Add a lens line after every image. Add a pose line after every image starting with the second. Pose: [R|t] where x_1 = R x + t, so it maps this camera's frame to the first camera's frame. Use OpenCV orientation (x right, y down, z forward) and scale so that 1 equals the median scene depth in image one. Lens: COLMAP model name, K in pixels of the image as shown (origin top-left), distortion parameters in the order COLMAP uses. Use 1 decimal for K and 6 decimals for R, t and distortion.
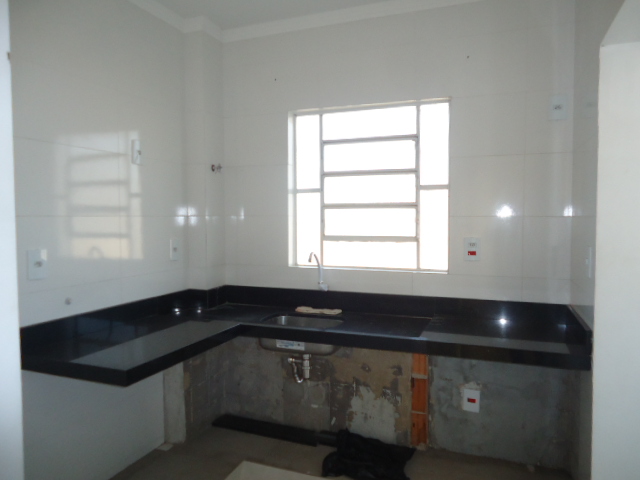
lens RADIAL K [[464.3, 0, 320.0], [0, 464.3, 240.0], [0, 0, 1]] dist [-0.000904, 0.000439]
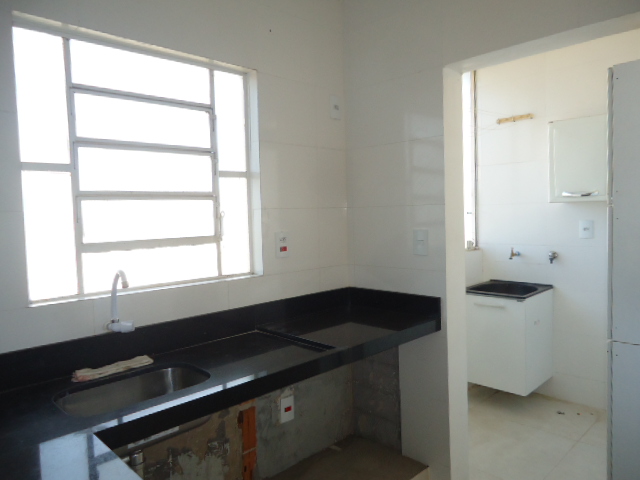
lens RADIAL K [[464.3, 0, 320.0], [0, 464.3, 240.0], [0, 0, 1]] dist [-0.000904, 0.000439]
pose [[0.419064, -0.061587, 0.905866, -0.434448], [0.074569, 0.996661, 0.033264, -0.013120], [-0.904890, 0.053610, 0.422257, 0.506442]]
